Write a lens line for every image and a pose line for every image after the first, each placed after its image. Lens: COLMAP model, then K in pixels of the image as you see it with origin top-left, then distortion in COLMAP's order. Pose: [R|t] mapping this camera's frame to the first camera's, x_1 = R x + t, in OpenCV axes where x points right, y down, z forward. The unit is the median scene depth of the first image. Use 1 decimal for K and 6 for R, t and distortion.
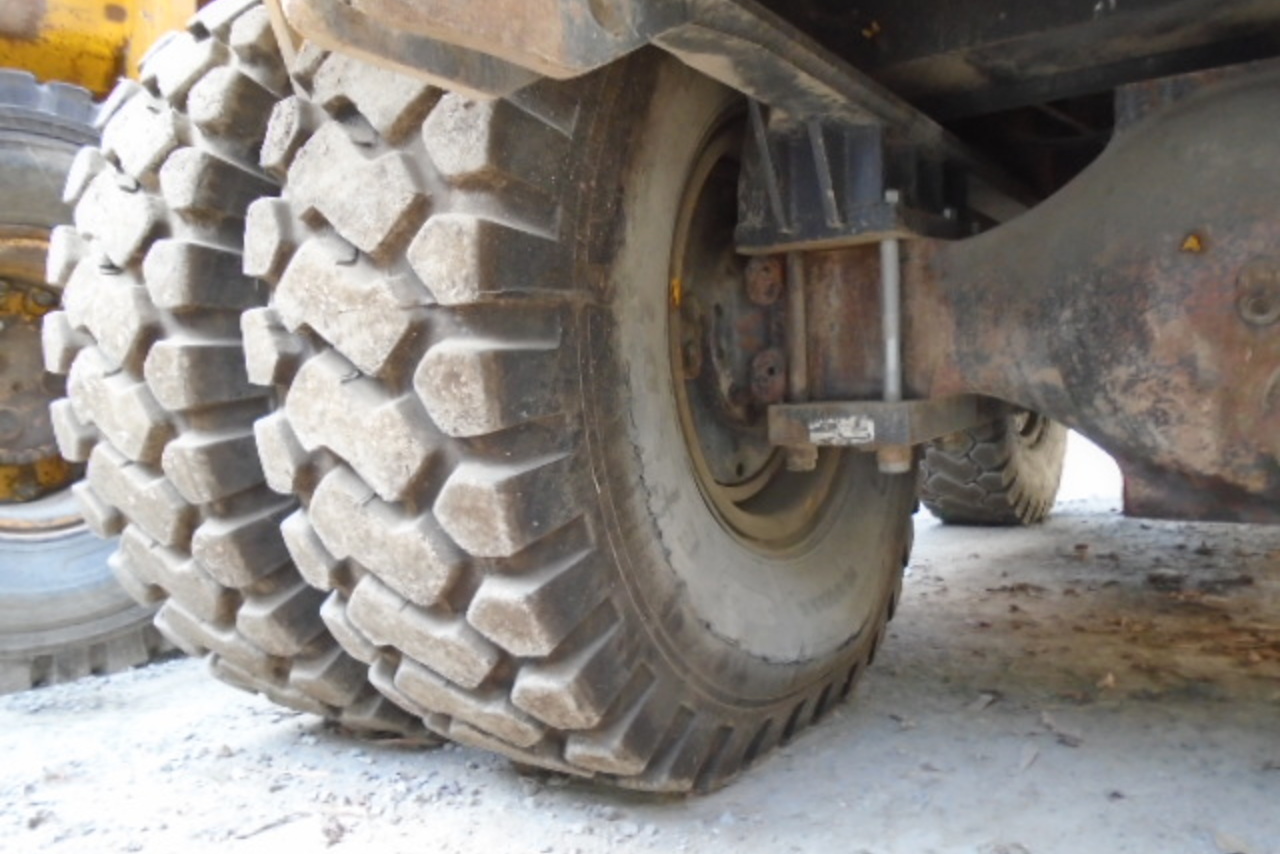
lens RADIAL K [[947.5, 0, 640.0], [0, 947.5, 427.0], [0, 0, 1]] dist [-0.028300, -0.007021]
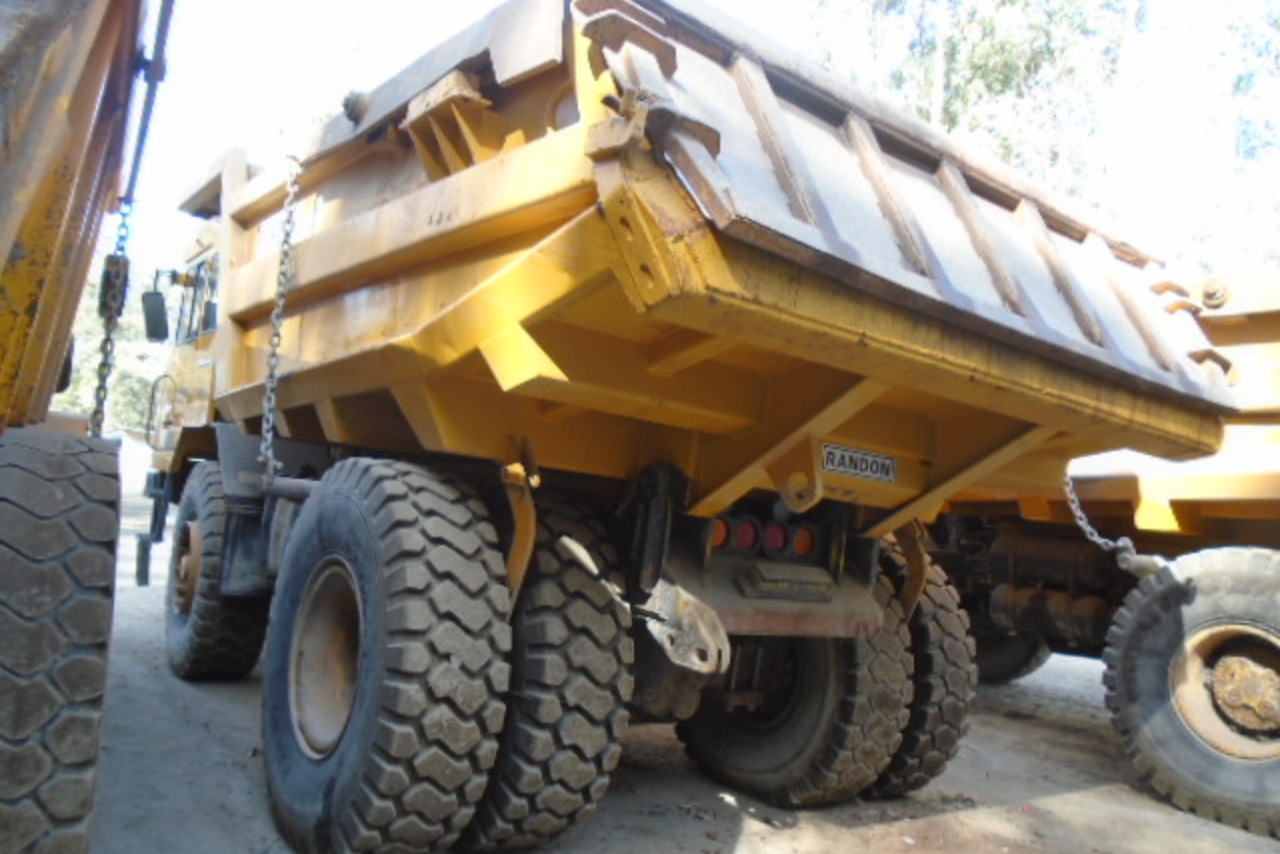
lens RADIAL K [[947.5, 0, 640.0], [0, 947.5, 427.0], [0, 0, 1]] dist [-0.028300, -0.007021]
pose [[0.316755, 0.157158, 0.935397, -3.449362], [-0.098524, 0.986295, -0.132346, -0.636849], [-0.943376, -0.050237, 0.327898, -0.171776]]
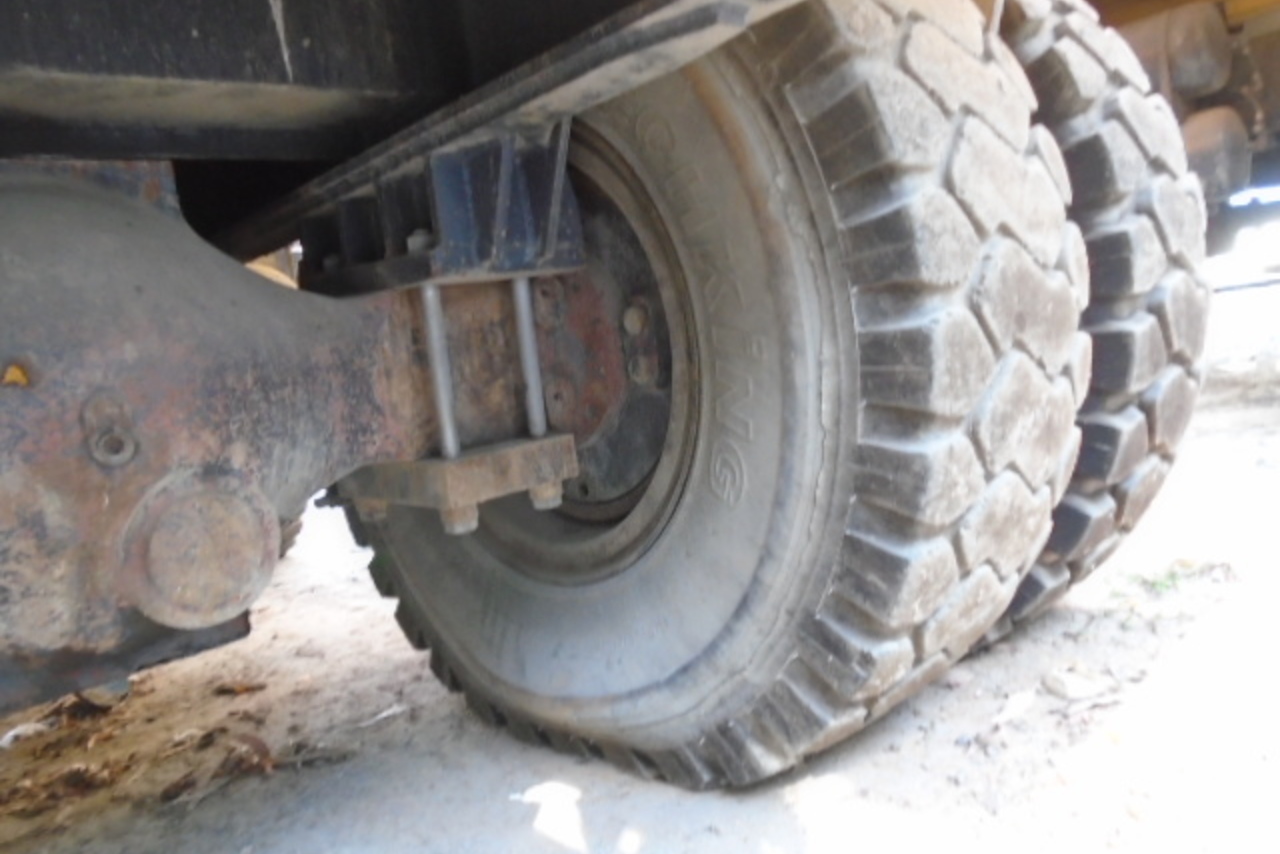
lens RADIAL K [[931.9, 0, 636.6], [0, 931.9, 431.3], [0, 0, 1]] dist [-0.011157, 0.003846]
pose [[0.215399, -0.079297, 0.973301, -0.066782], [0.184646, 0.982025, 0.039145, -0.080966], [-0.958911, 0.171284, 0.226169, 0.317431]]
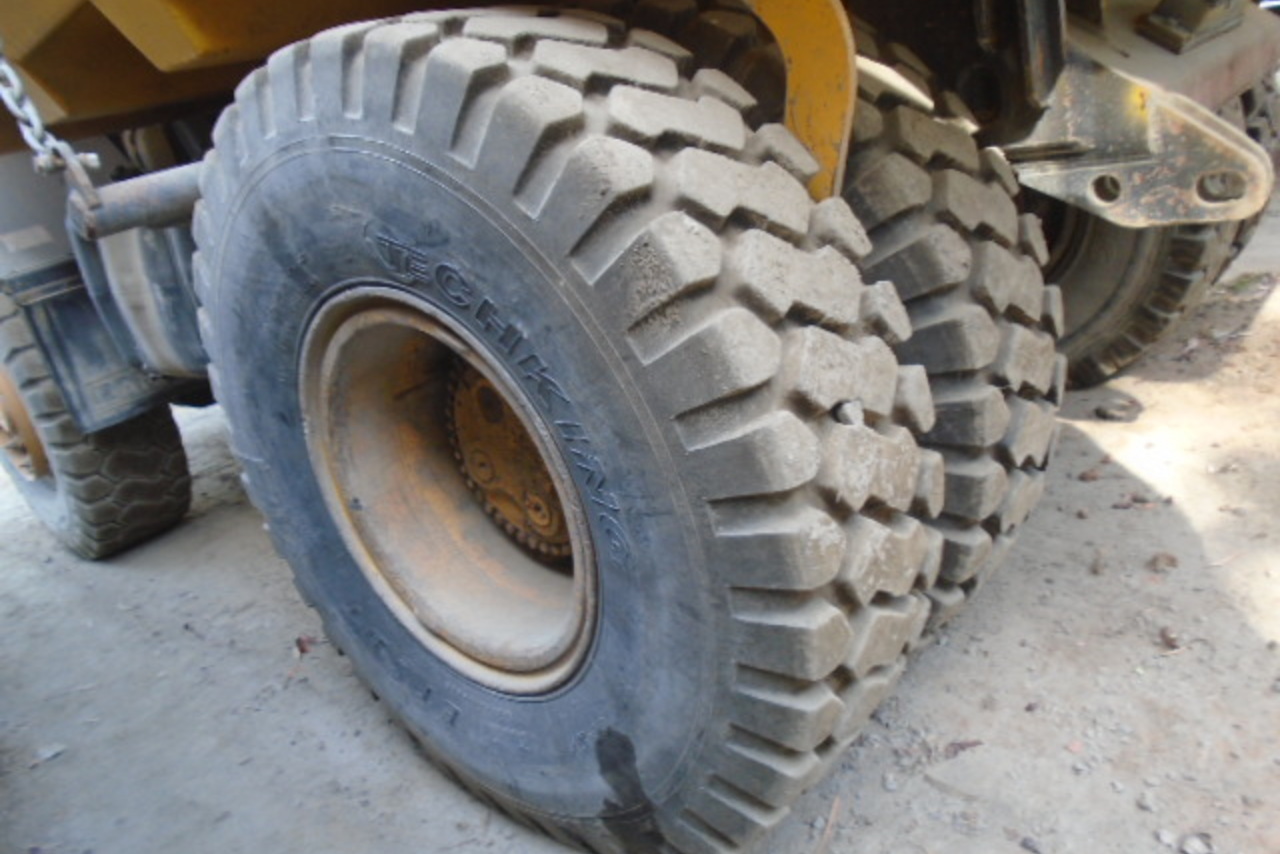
lens RADIAL K [[962.3, 0, 639.2], [0, 962.3, 415.7], [0, 0, 1]] dist [-0.024585, -0.001917]
pose [[0.119835, -0.310104, 0.943120, -1.890795], [0.258619, 0.926918, 0.271916, -0.631585], [-0.958517, 0.211324, 0.191276, 1.336163]]
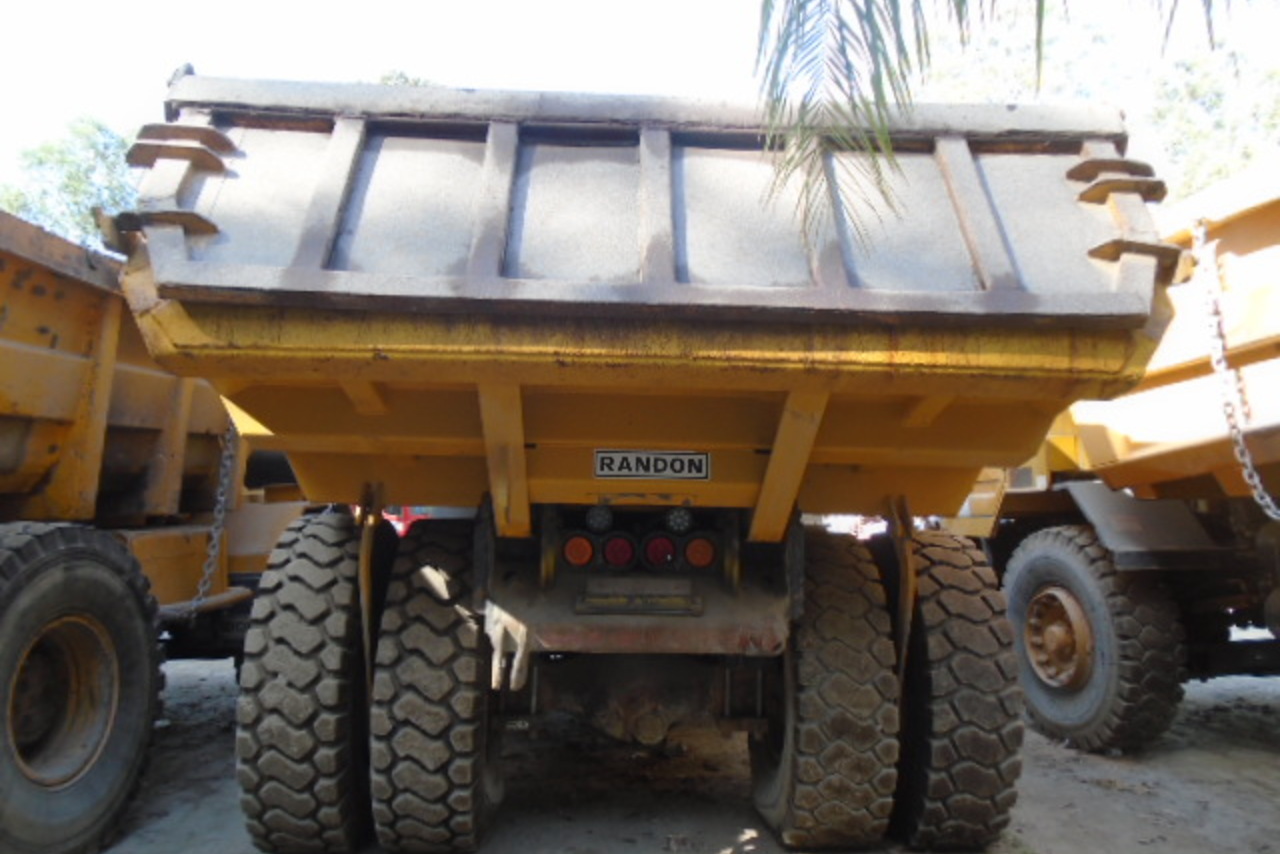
lens RADIAL K [[947.5, 0, 640.0], [0, 947.5, 427.0], [0, 0, 1]] dist [-0.028300, -0.007021]
pose [[0.794245, 0.105083, 0.598441, -1.893124], [-0.023008, 0.989426, -0.143202, -0.704695], [-0.607162, 0.099969, 0.788265, -2.375900]]
